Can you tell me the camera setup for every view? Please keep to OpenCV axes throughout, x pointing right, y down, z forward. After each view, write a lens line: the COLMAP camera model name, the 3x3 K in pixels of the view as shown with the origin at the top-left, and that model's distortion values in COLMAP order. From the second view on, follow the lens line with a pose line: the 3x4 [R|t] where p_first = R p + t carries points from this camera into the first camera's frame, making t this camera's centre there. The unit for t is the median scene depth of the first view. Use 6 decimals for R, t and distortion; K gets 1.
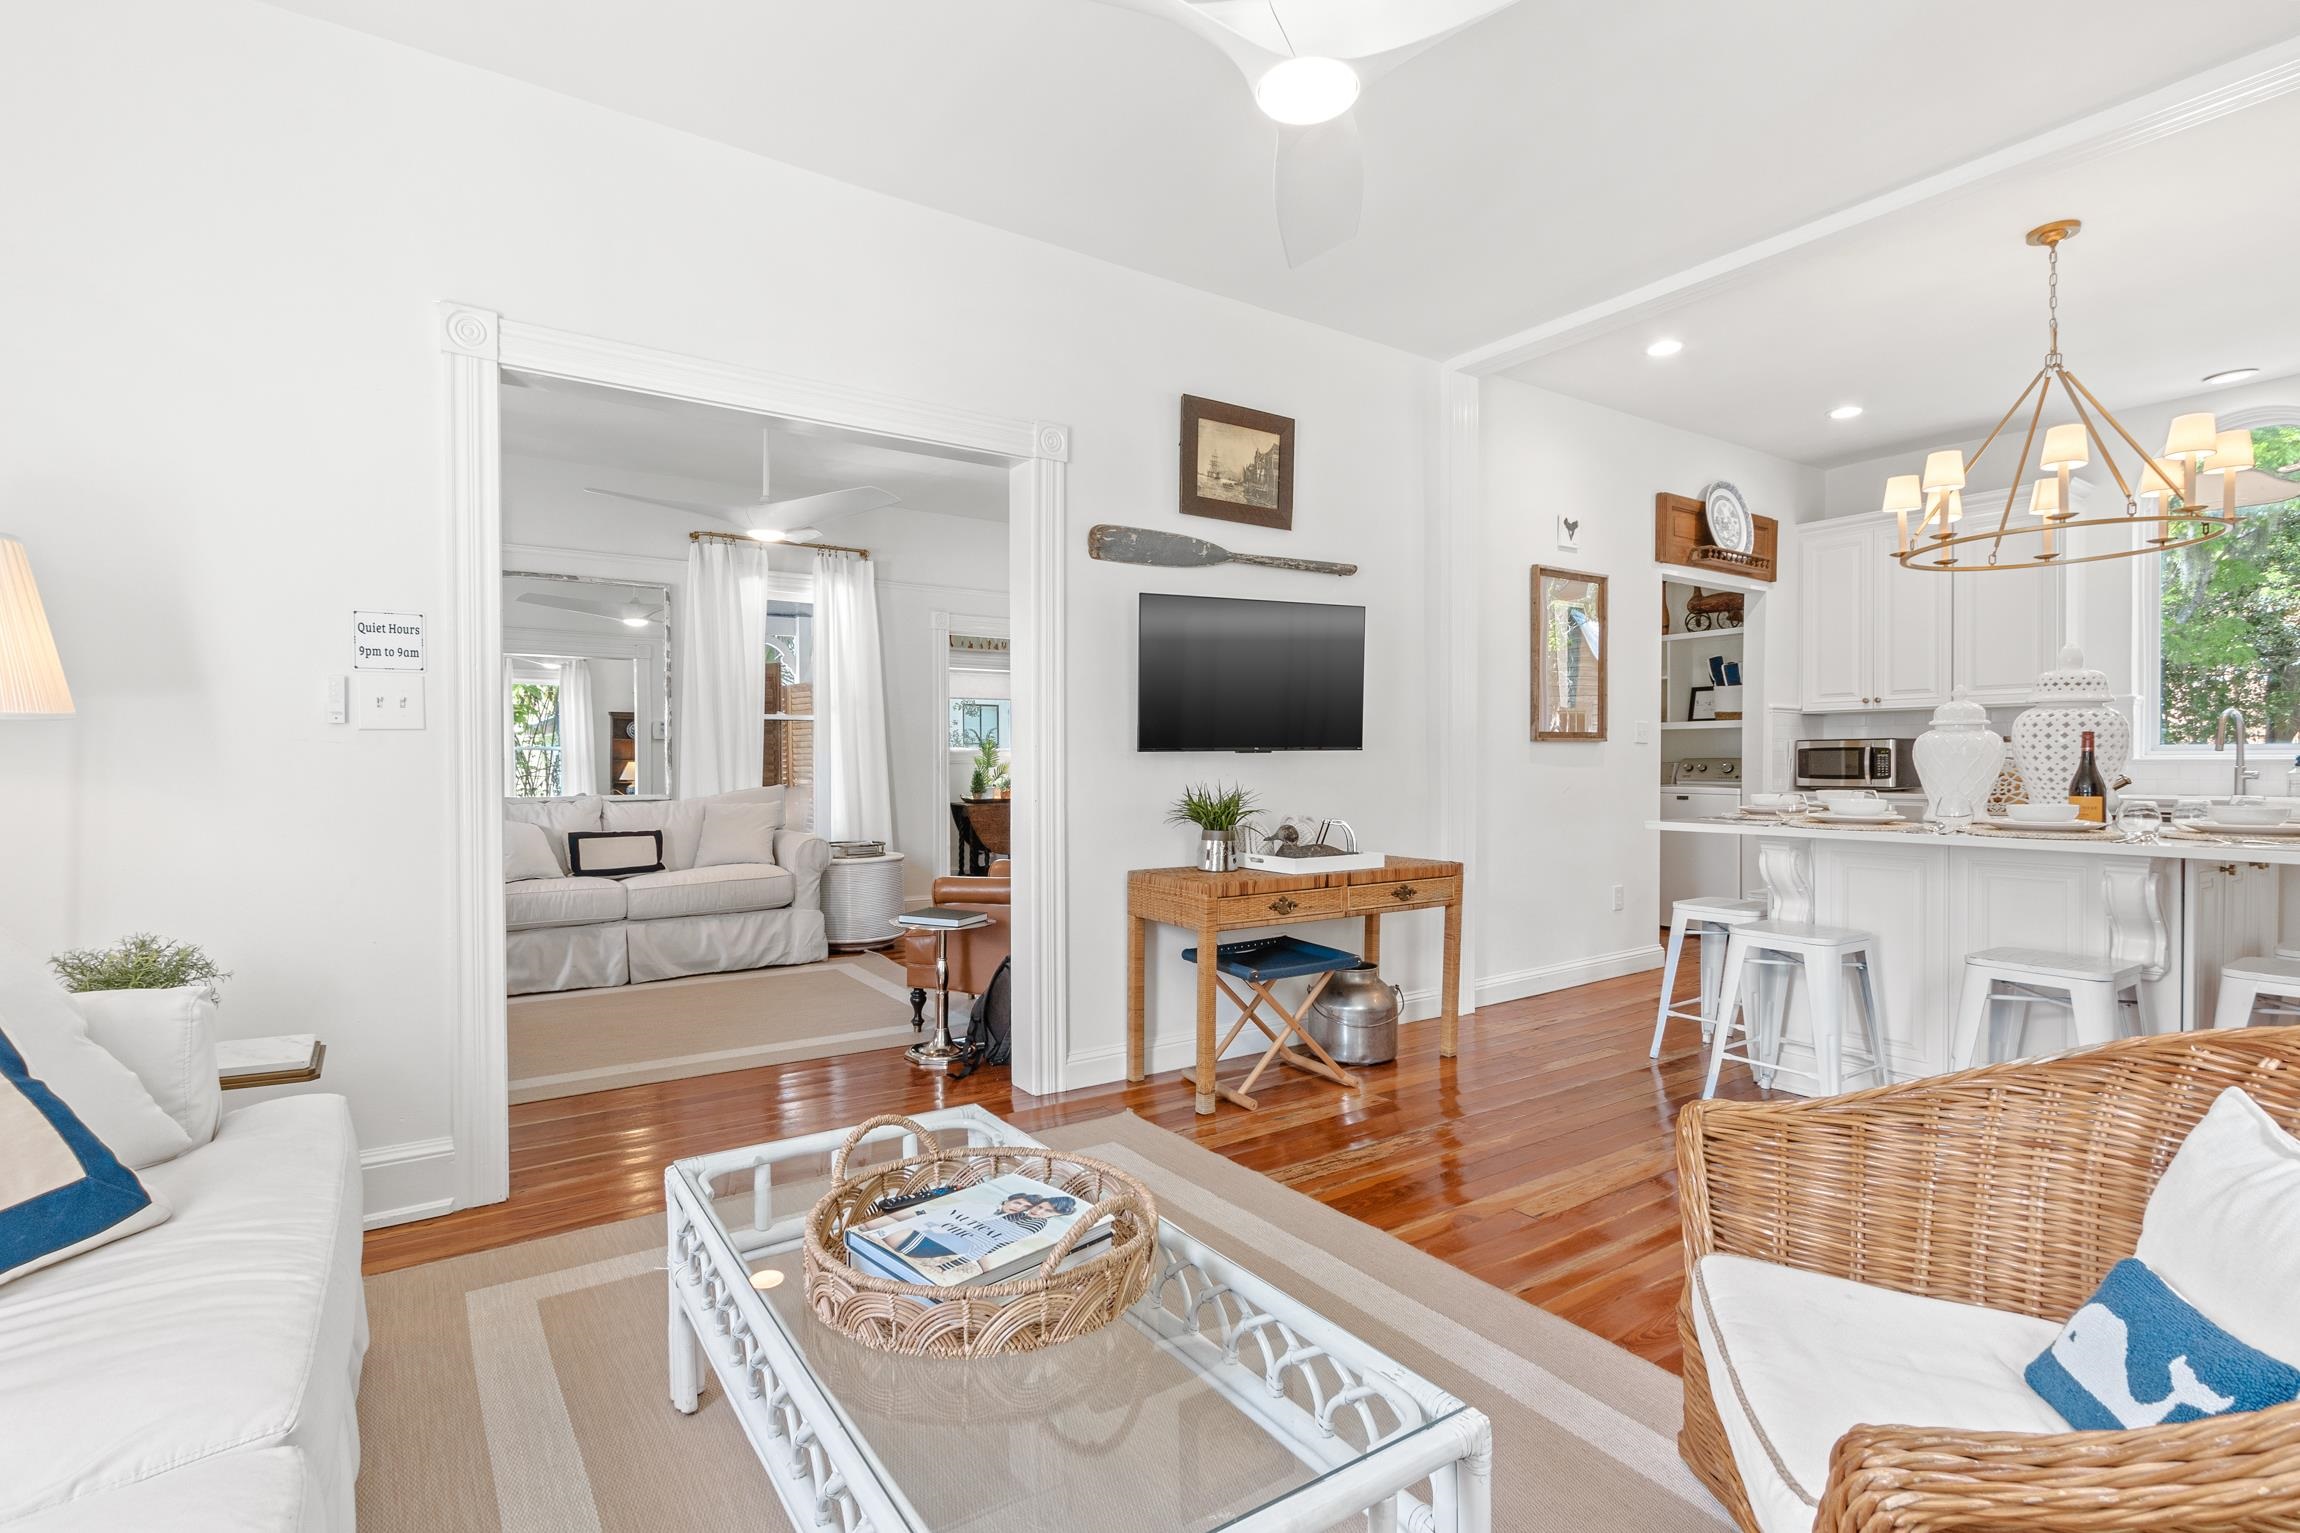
lens RADIAL K [[1084.0, 0, 1136.2], [0, 1084.0, 761.2], [0, 0, 1]] dist [0.001087, -0.002676]
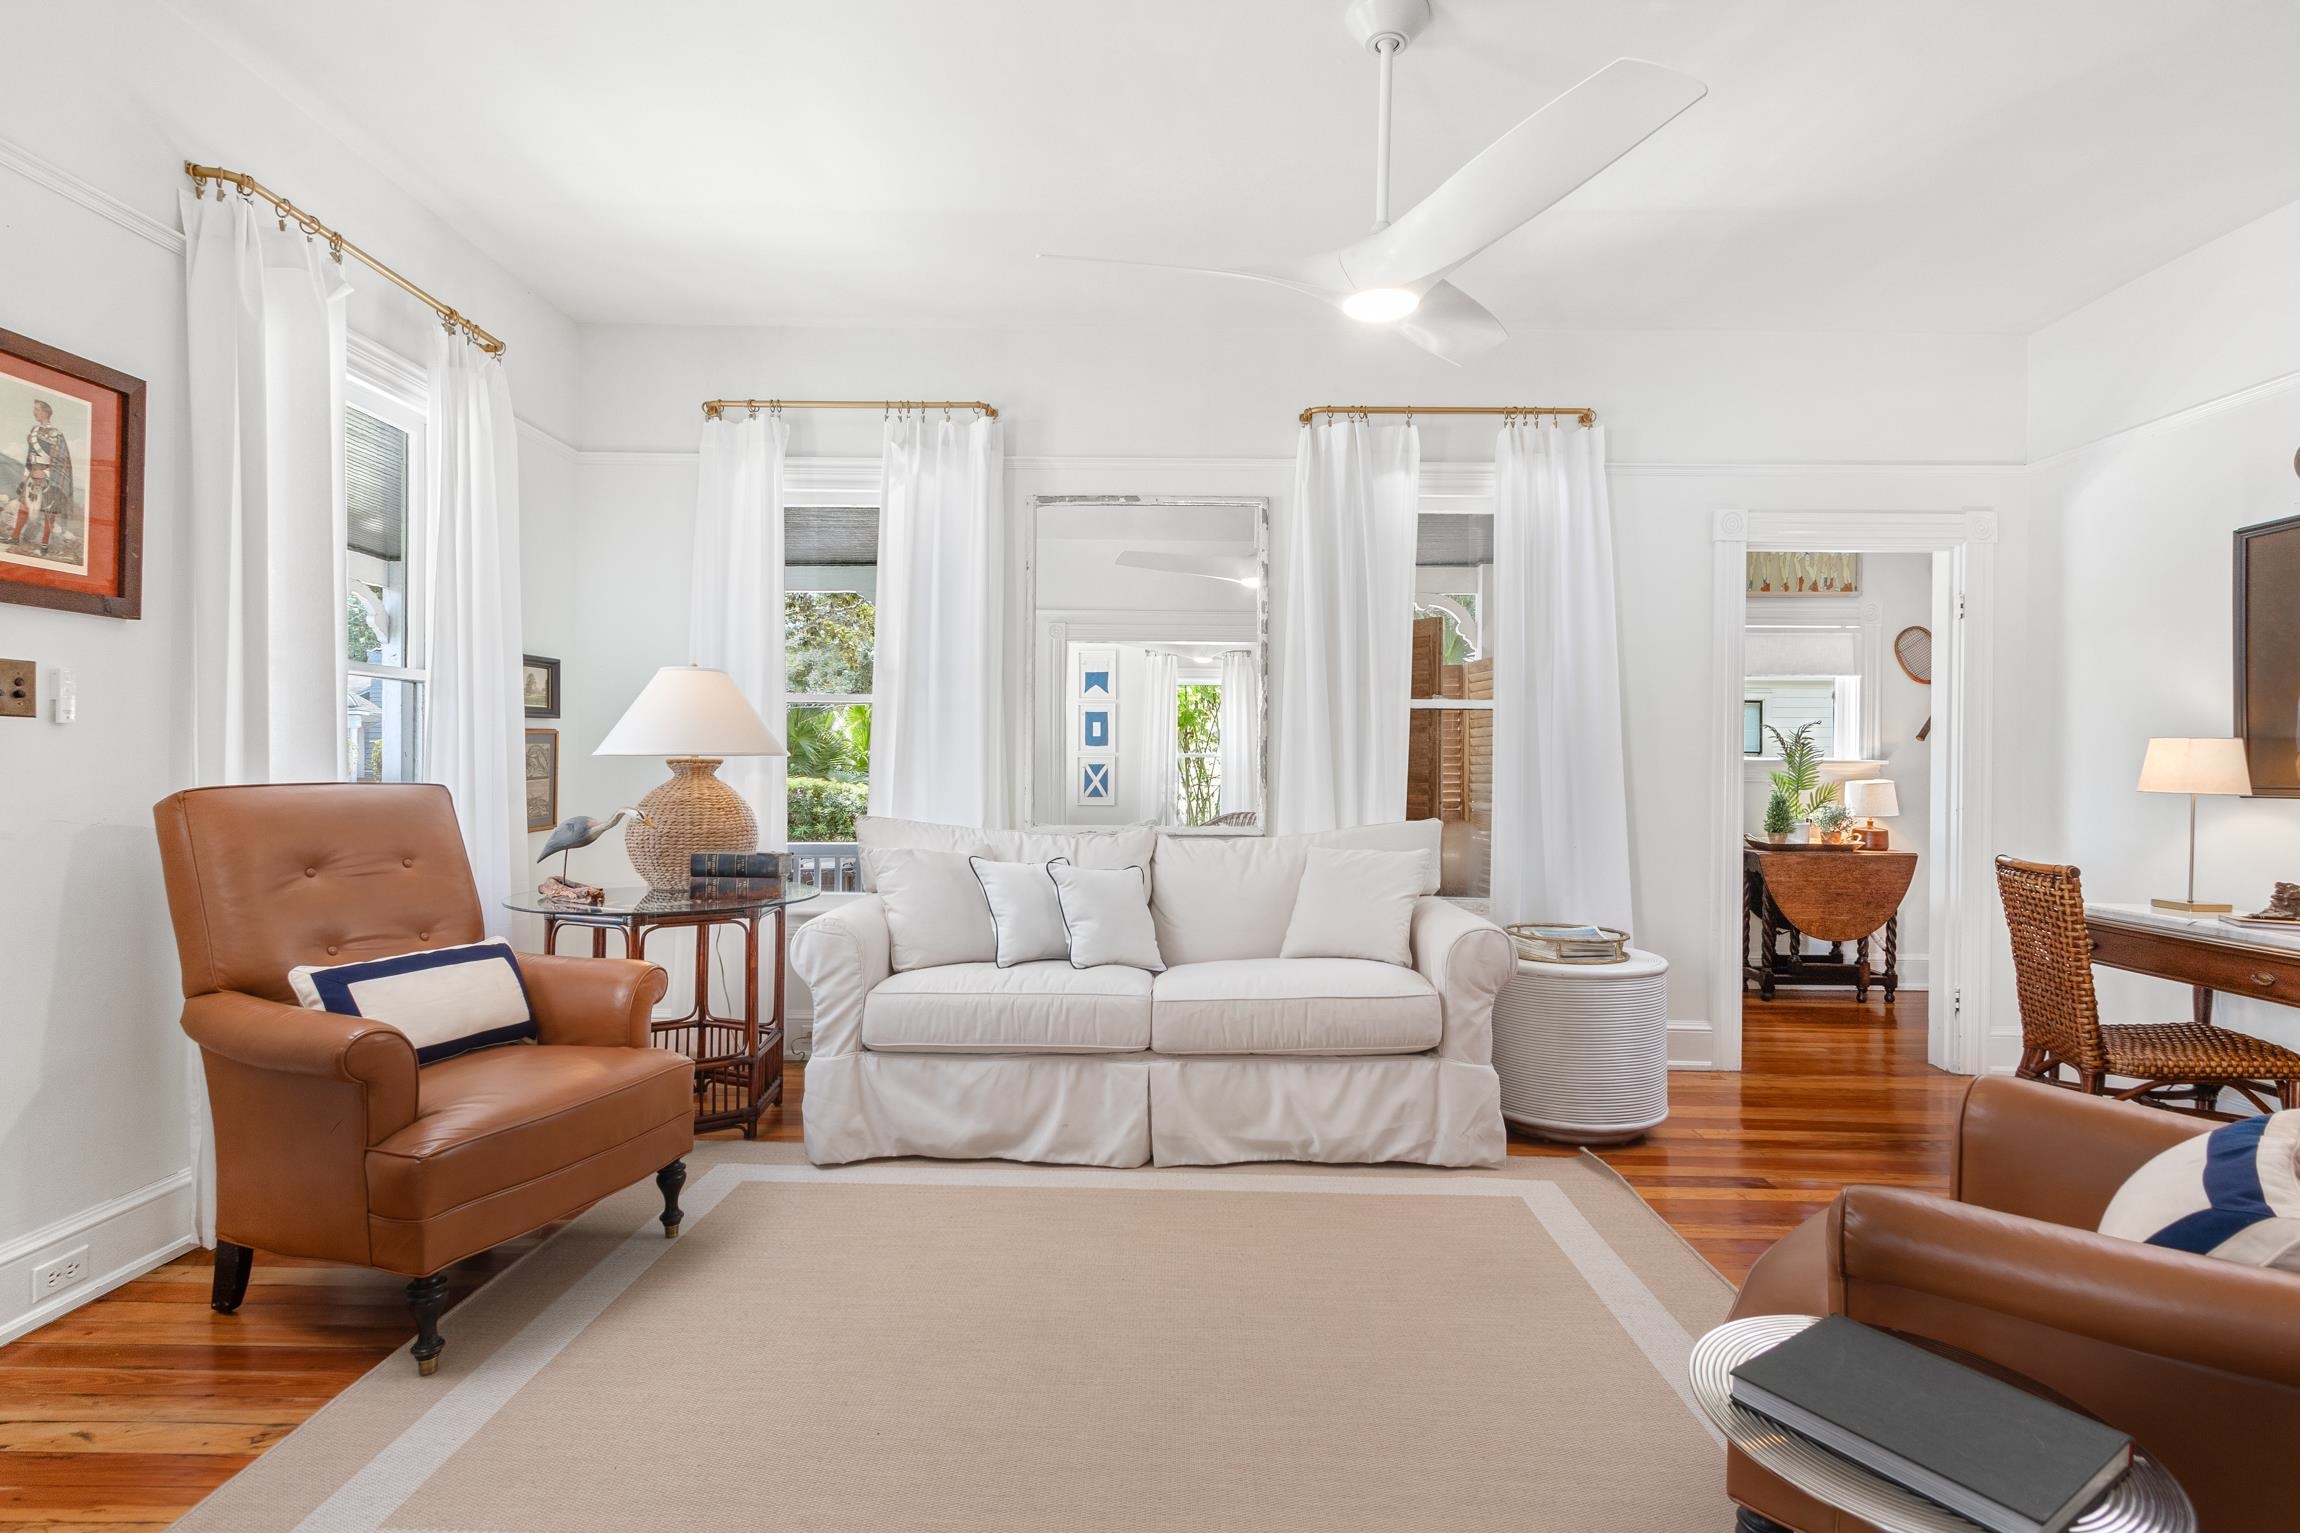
lens RADIAL K [[1084.0, 0, 1142.2], [0, 1084.0, 770.5], [0, 0, 1]] dist [0.001087, -0.002676]
pose [[0.814075, 0.017799, -0.580486, -0.112033], [-0.013836, 0.999841, 0.011254, -0.008173], [0.580594, -0.001130, 0.814192, 0.417267]]
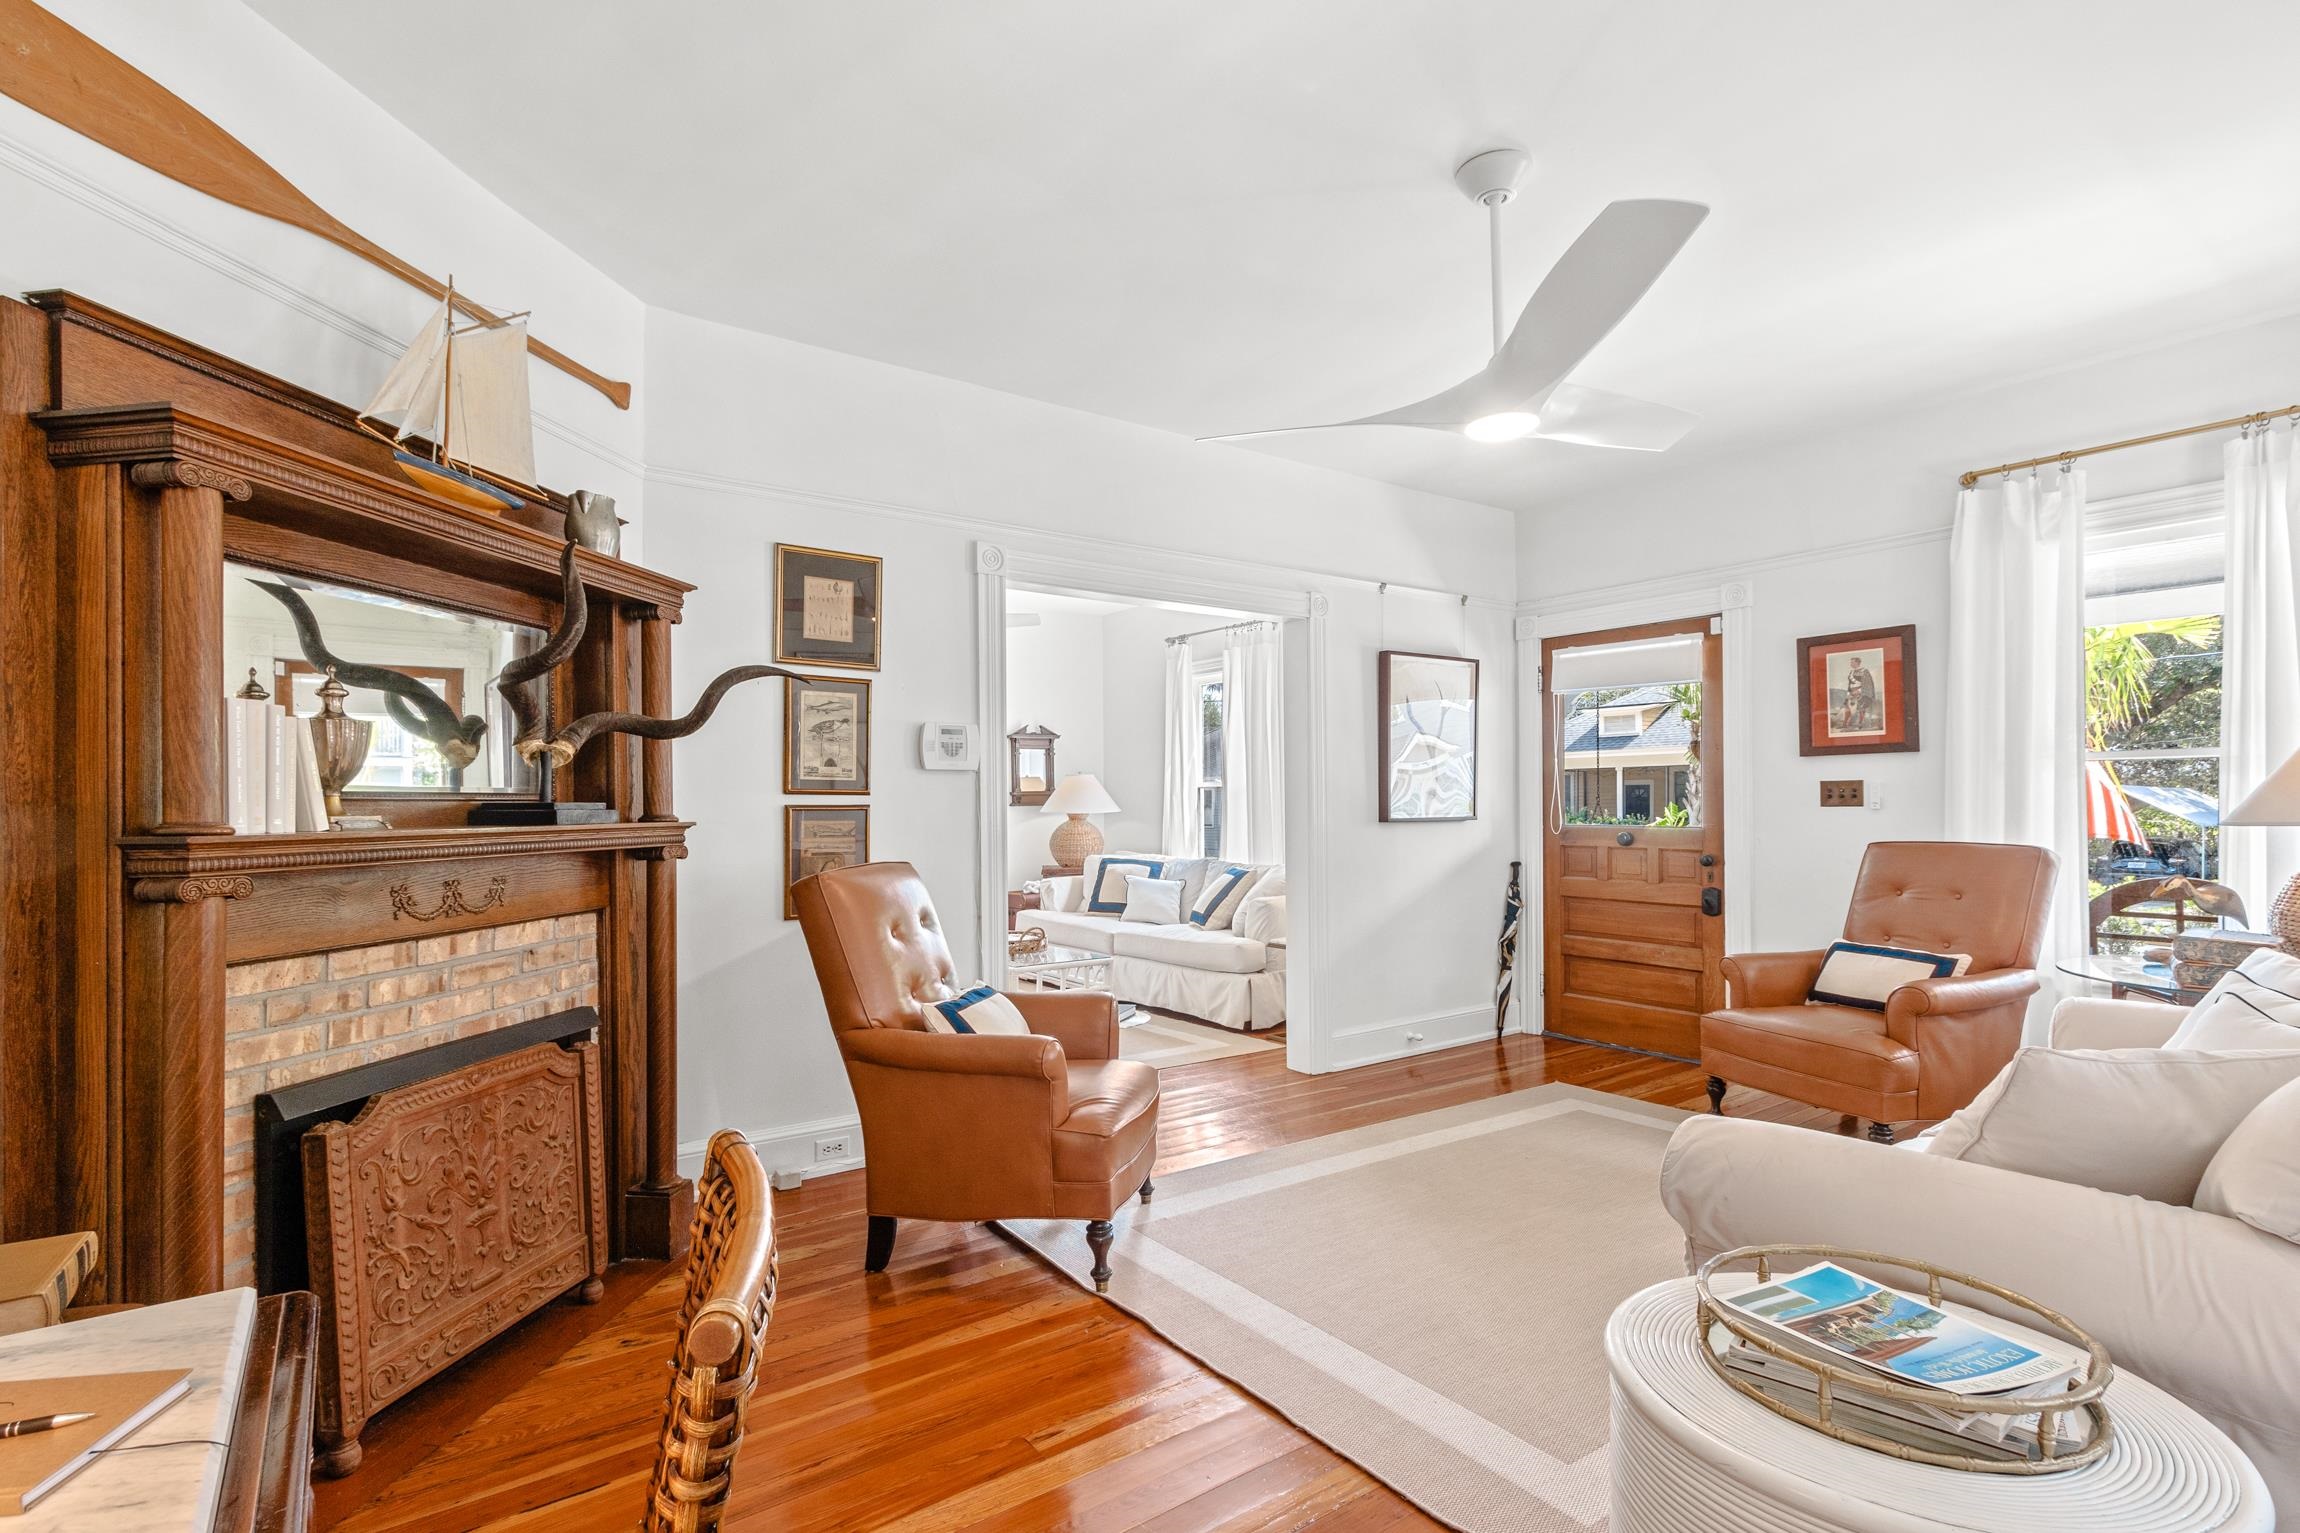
lens RADIAL K [[1084.0, 0, 1087.4], [0, 1084.0, 801.1], [0, 0, 1]] dist [0.001087, -0.002676]
pose [[-0.999963, 0.006995, -0.004944, -0.083006], [0.007022, 0.999961, -0.005382, -0.019808], [0.004906, -0.005417, -0.999973, 1.168364]]
